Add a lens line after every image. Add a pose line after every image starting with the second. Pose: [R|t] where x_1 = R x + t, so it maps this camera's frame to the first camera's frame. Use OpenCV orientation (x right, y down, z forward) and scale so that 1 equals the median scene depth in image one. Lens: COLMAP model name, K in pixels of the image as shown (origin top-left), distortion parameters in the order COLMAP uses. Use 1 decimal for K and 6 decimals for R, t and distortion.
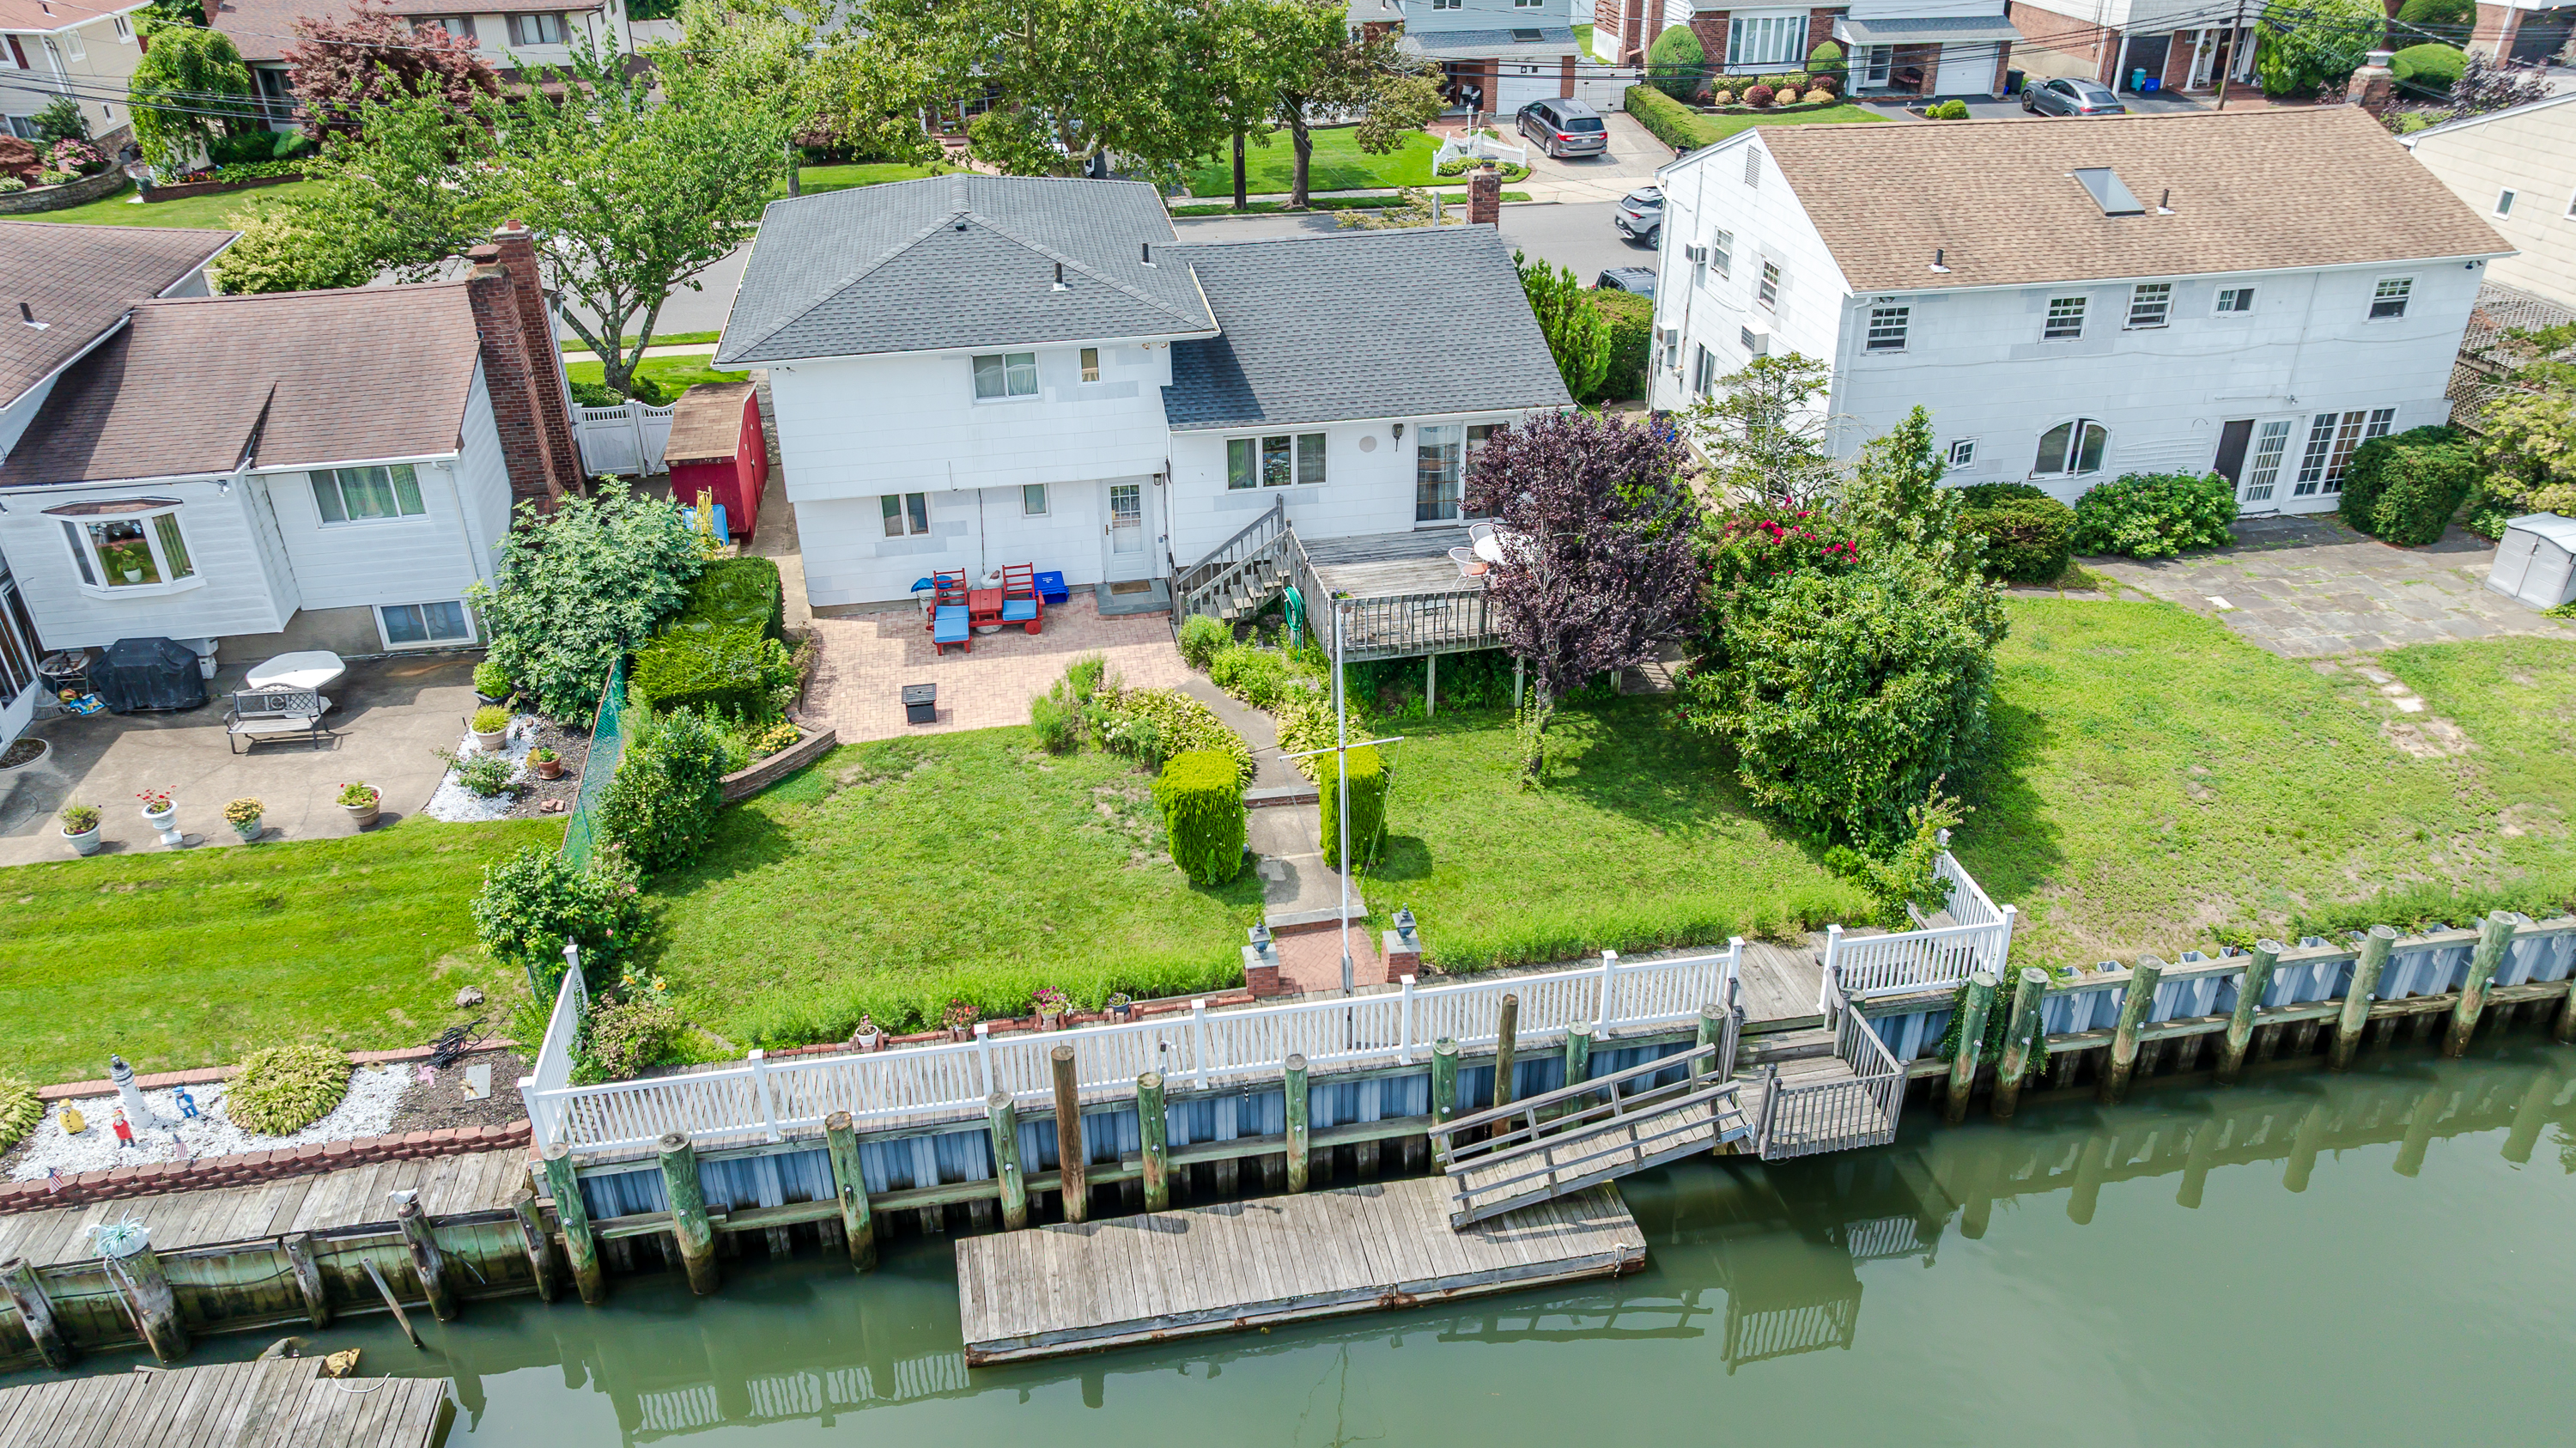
lens RADIAL K [[1821.3, 0, 1288.0], [0, 1821.3, 724.0], [0, 0, 1]] dist [-0.022940, 0.001690]
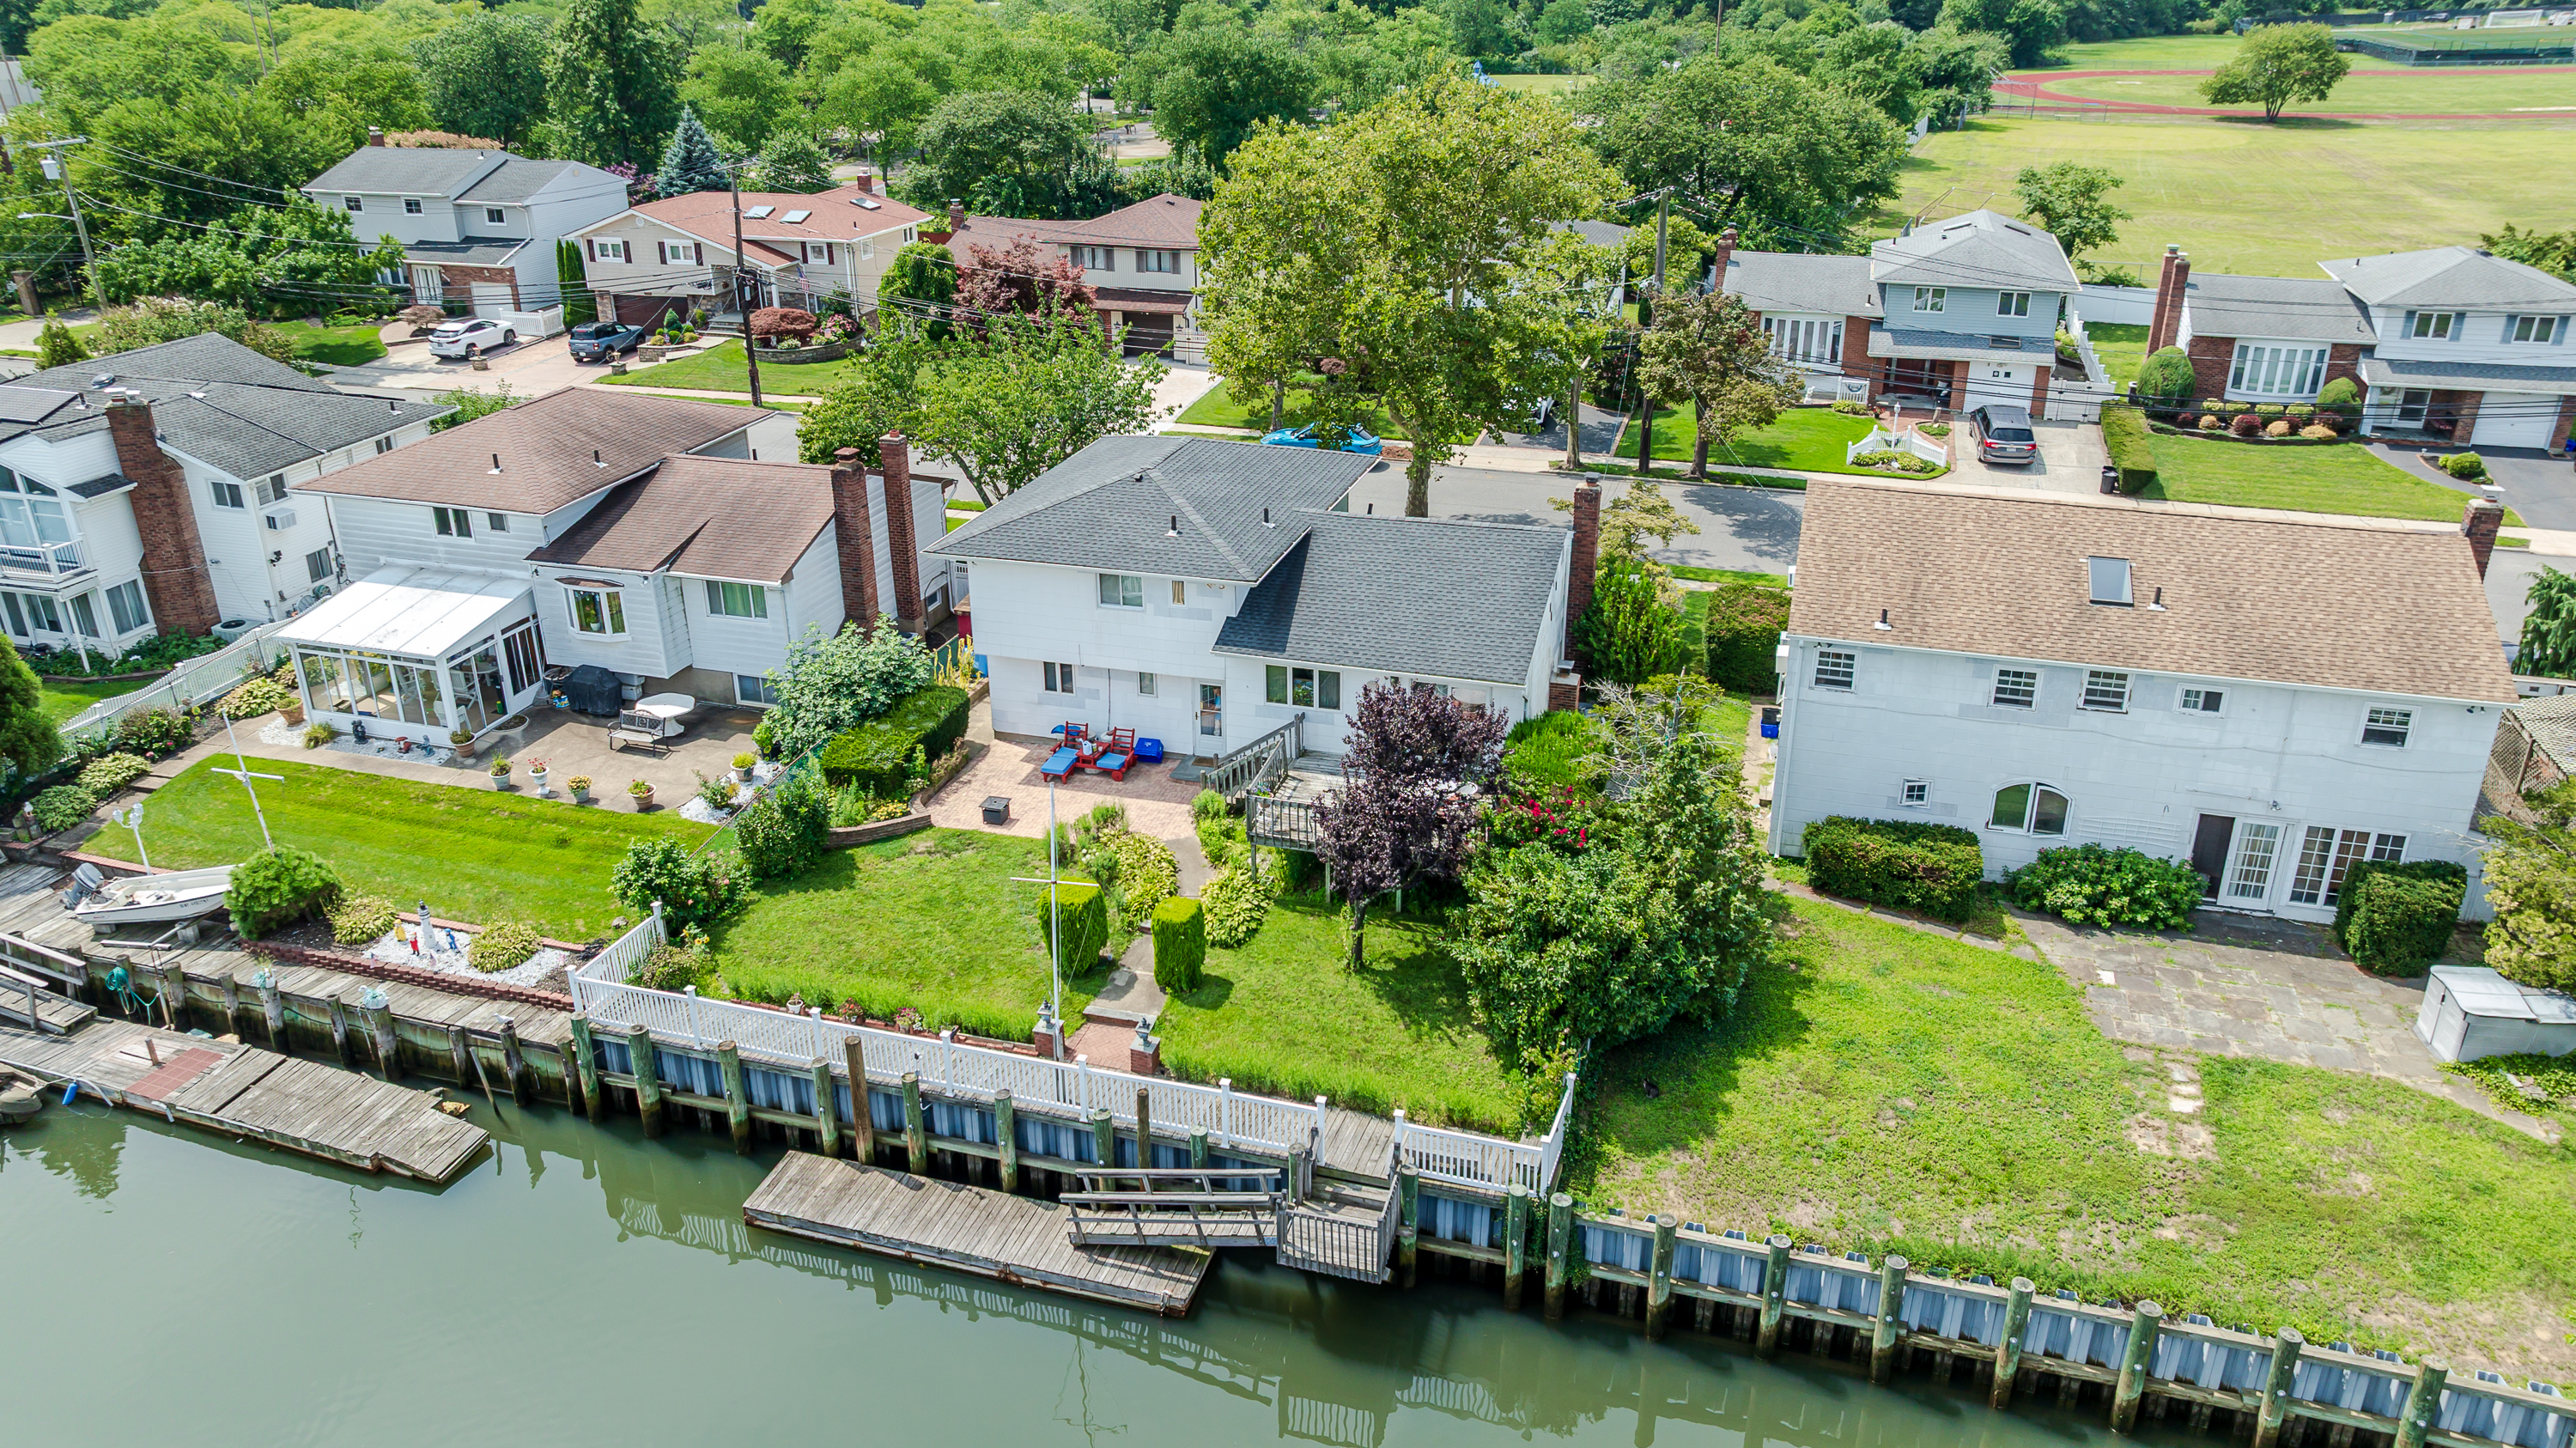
lens RADIAL K [[1821.3, 0, 1288.0], [0, 1821.3, 724.0], [0, 0, 1]] dist [-0.022940, 0.001690]
pose [[0.891139, 0.186106, -0.413807, 0.548950], [-0.224754, 0.973316, -0.046269, -0.059954], [0.394154, 0.134237, 0.909188, -0.182720]]
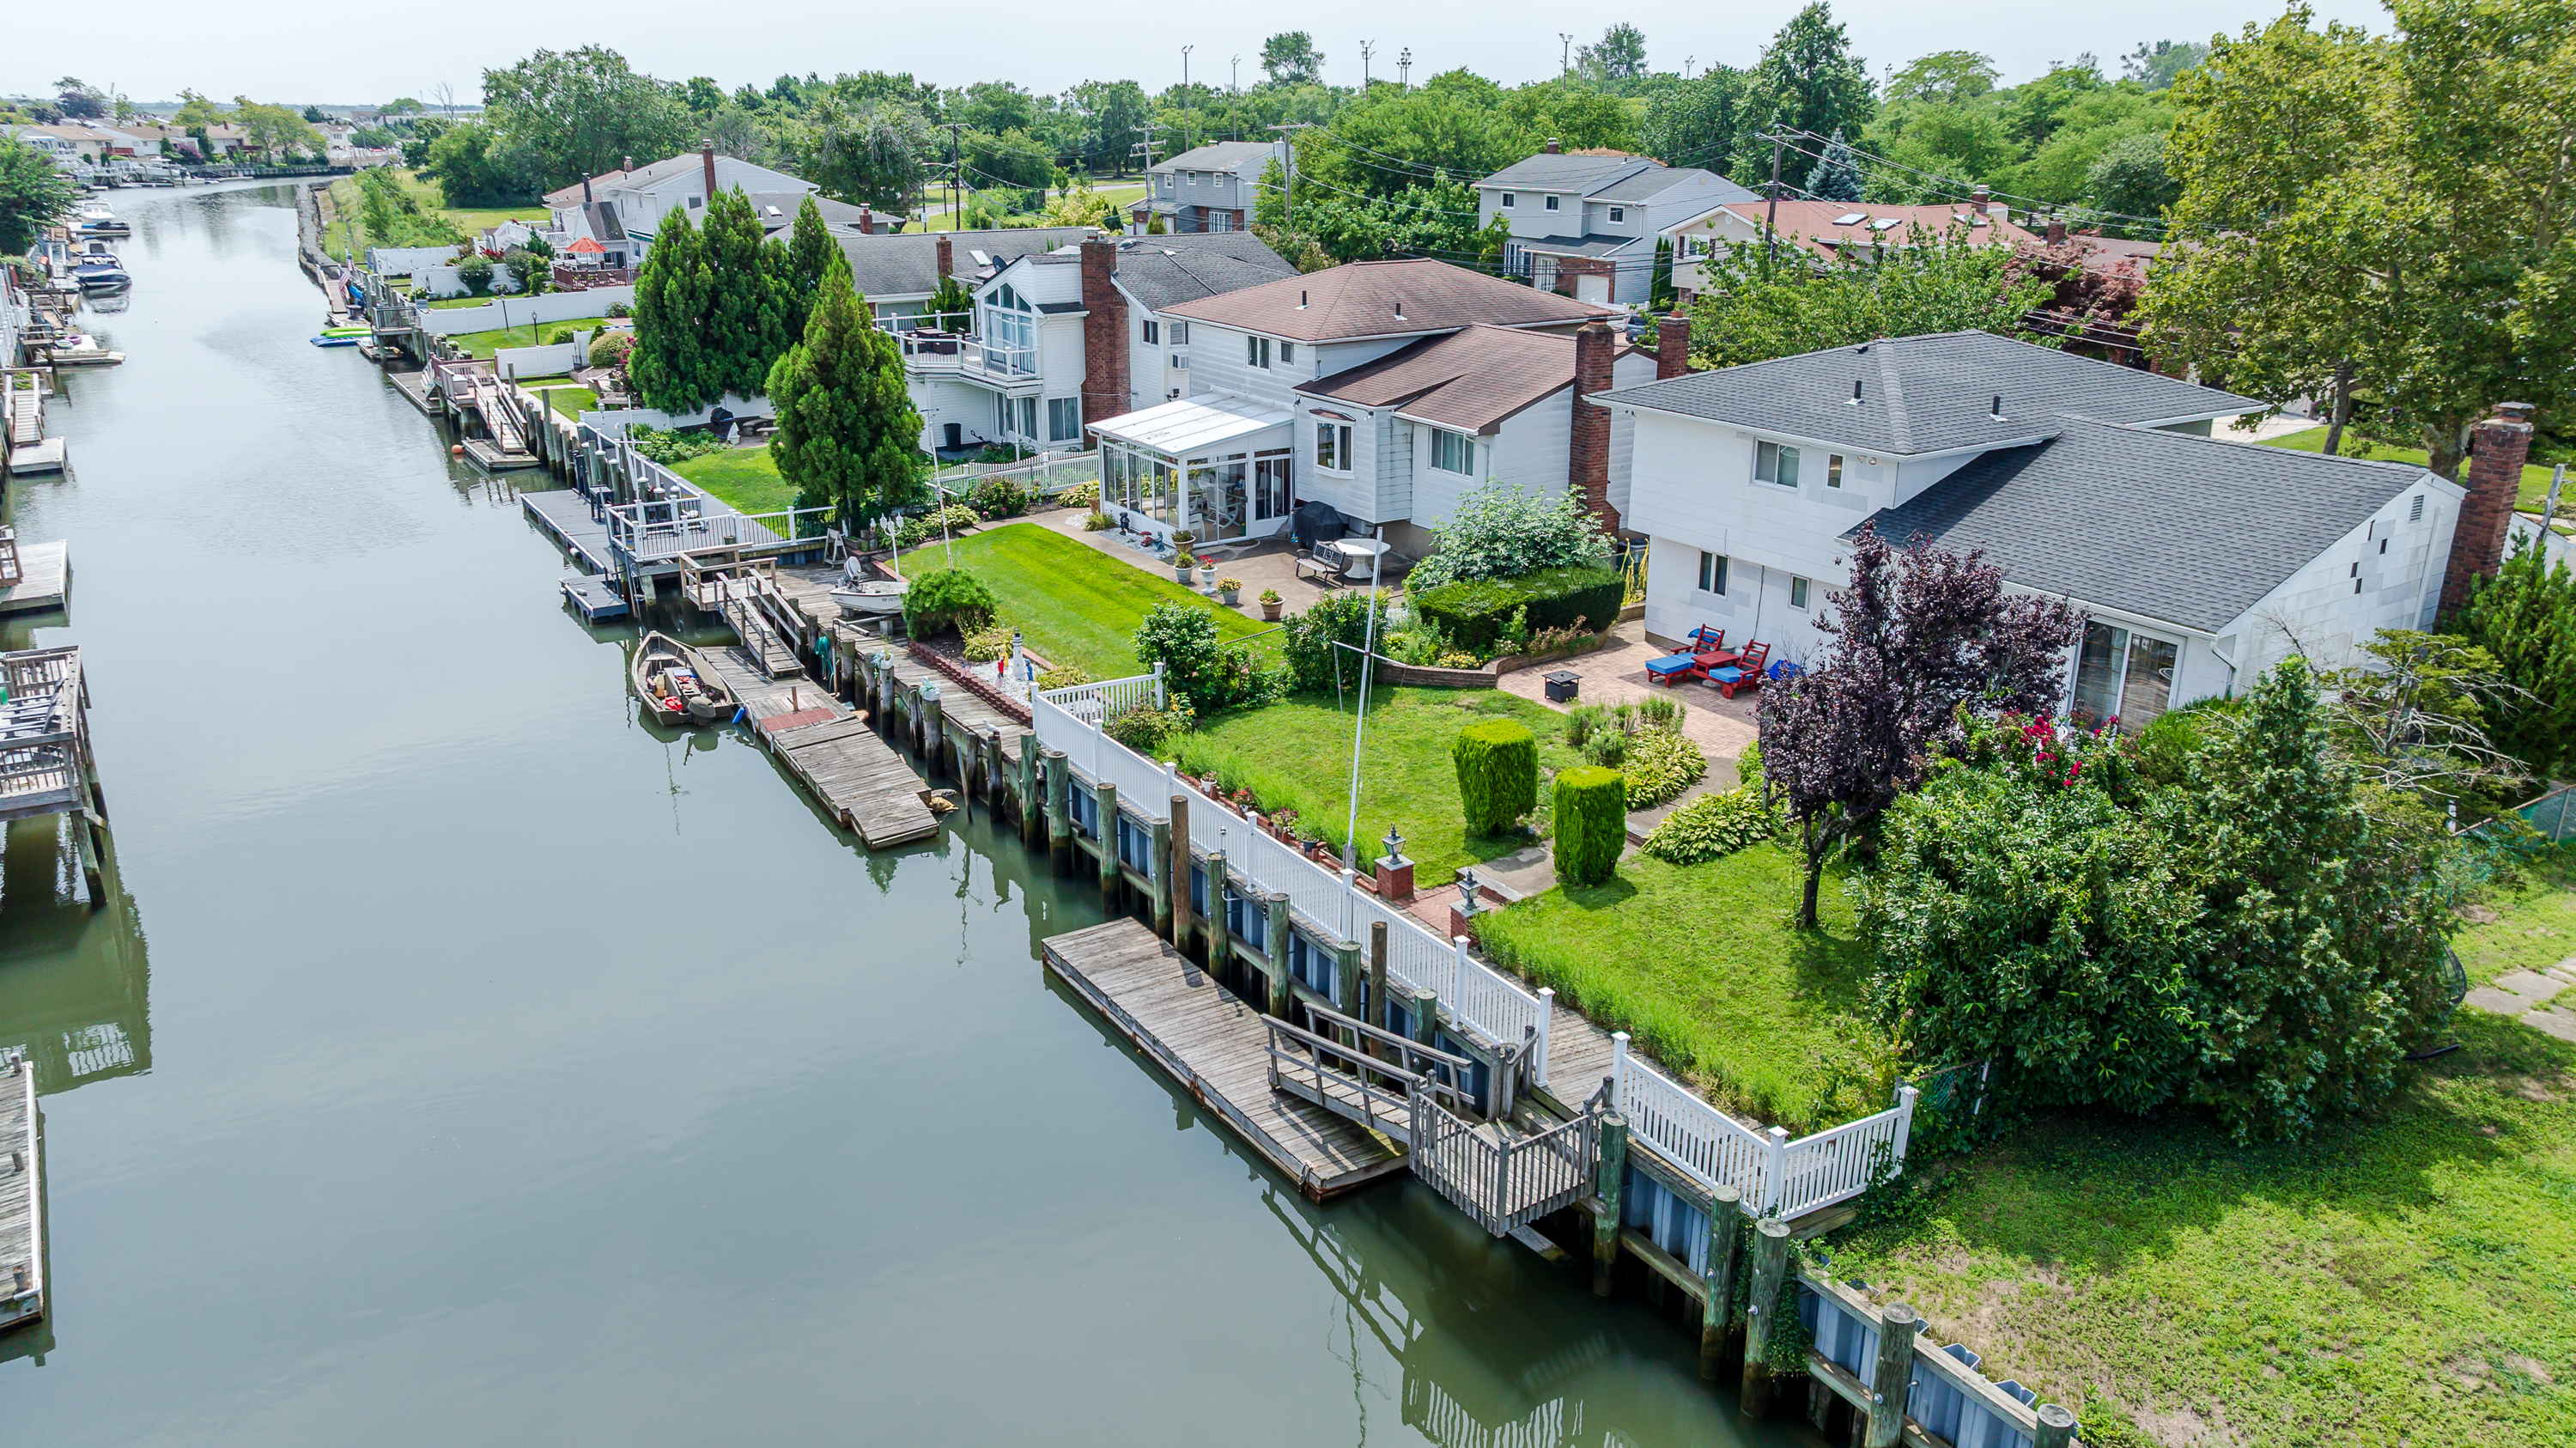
lens RADIAL K [[1821.3, 0, 1288.0], [0, 1821.3, 724.0], [0, 0, 1]] dist [-0.022940, 0.001690]
pose [[0.380895, 0.307136, -0.872116, 0.761213], [-0.457179, 0.882409, 0.111089, -0.038940], [0.803683, 0.356400, 0.476521, 0.288609]]
